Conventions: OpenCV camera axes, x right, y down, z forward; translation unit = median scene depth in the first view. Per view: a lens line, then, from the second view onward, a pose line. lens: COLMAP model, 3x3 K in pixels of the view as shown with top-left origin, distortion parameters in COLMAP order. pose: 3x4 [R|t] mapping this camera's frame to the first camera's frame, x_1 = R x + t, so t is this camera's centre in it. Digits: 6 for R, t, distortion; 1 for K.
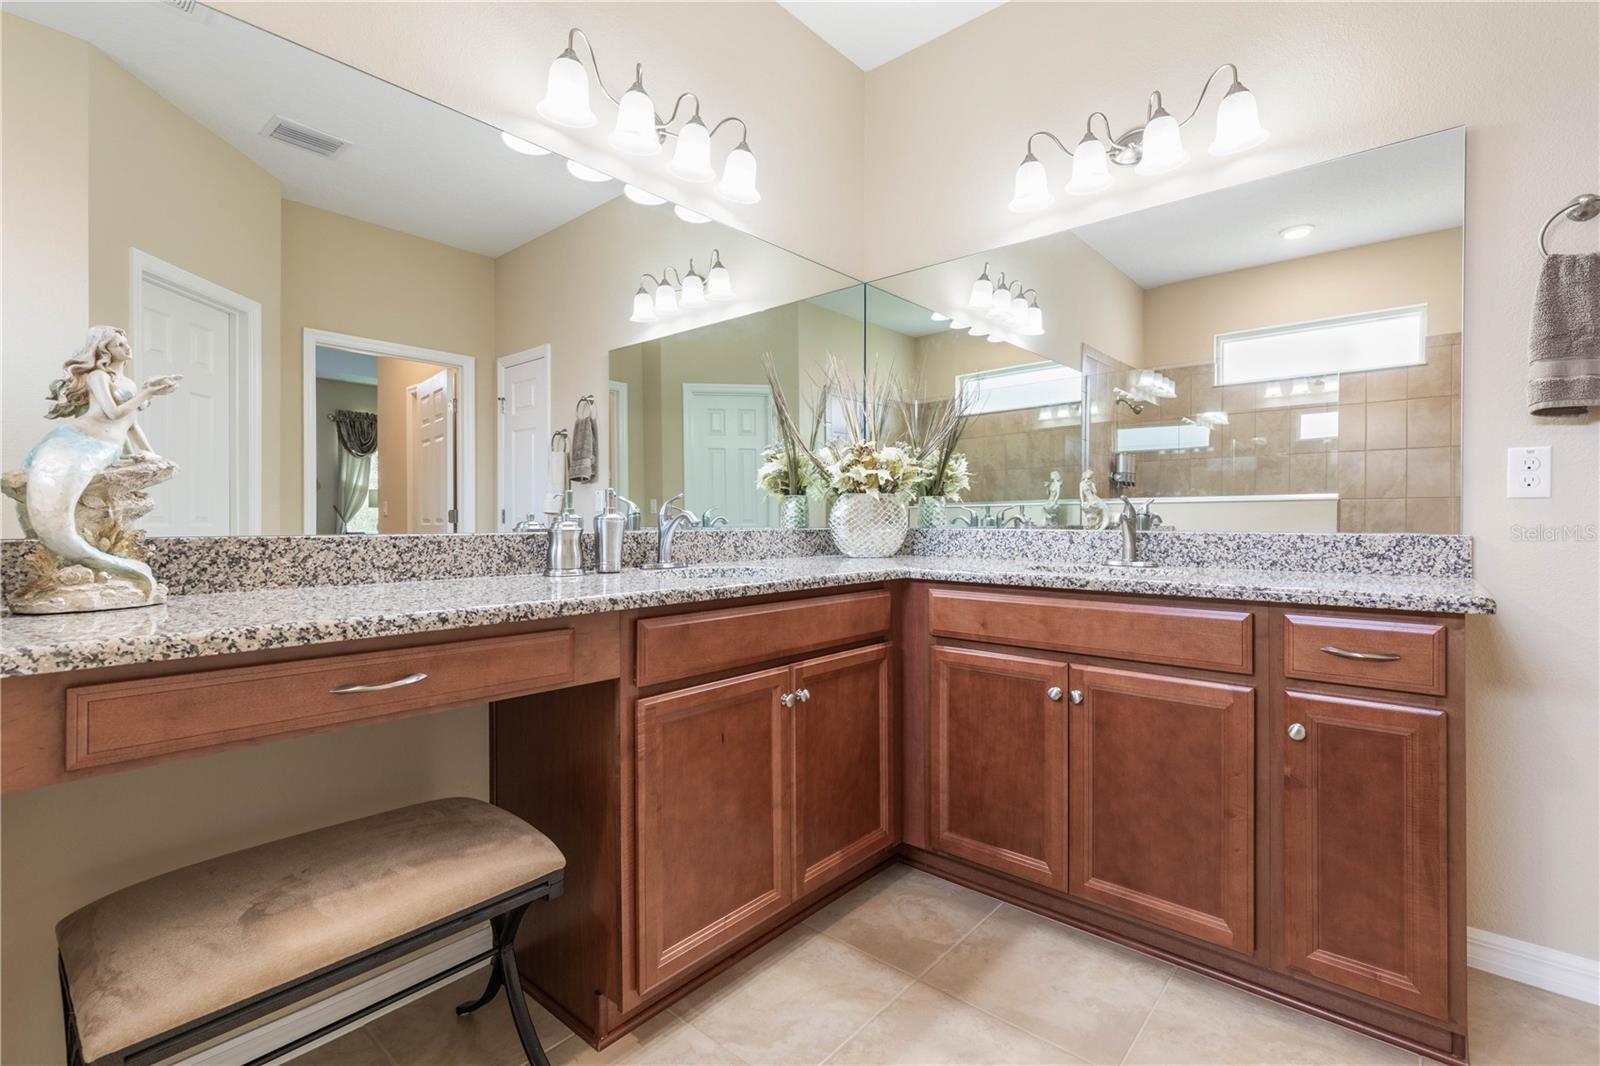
lens RADIAL K [[727.5, 0, 813.1], [0, 727.5, 518.0], [0, 0, 1]] dist [0.010185, -0.000319]
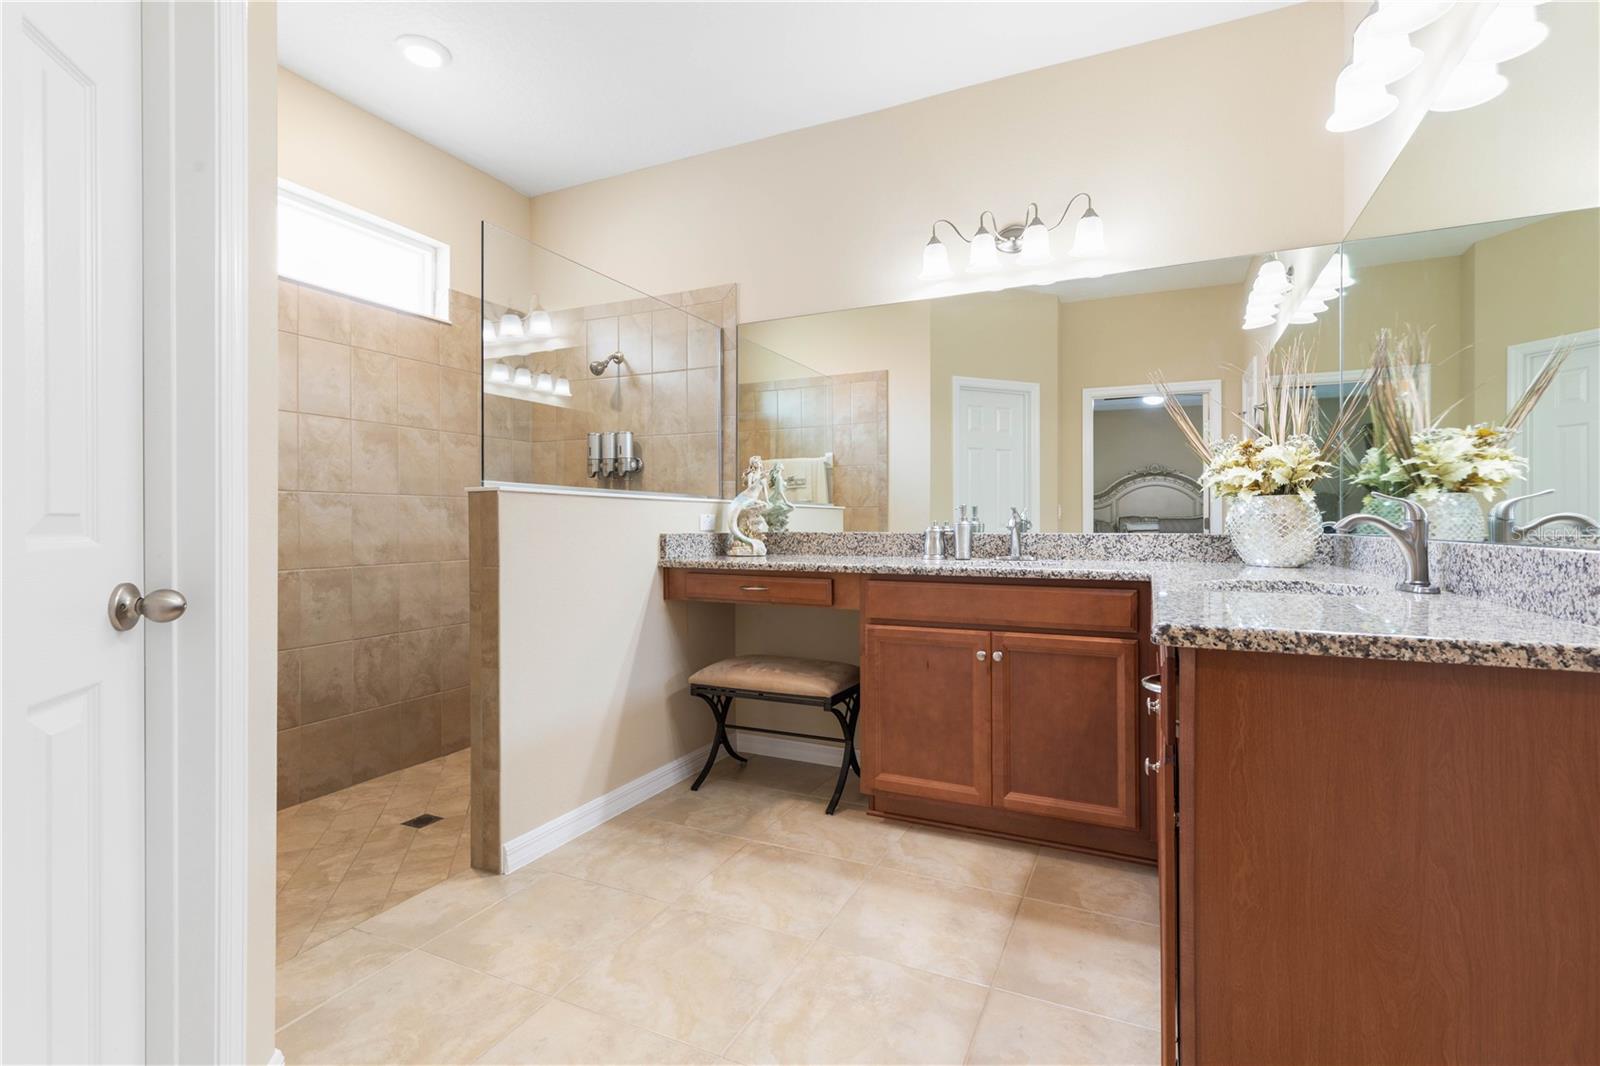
lens RADIAL K [[727.5, 0, 813.1], [0, 727.5, 518.0], [0, 0, 1]] dist [0.010185, -0.000319]
pose [[0.262516, -0.010481, -0.964871, 1.137179], [0.002465, 0.999945, -0.010191, 0.002592], [0.964925, 0.000297, 0.262527, 0.306361]]
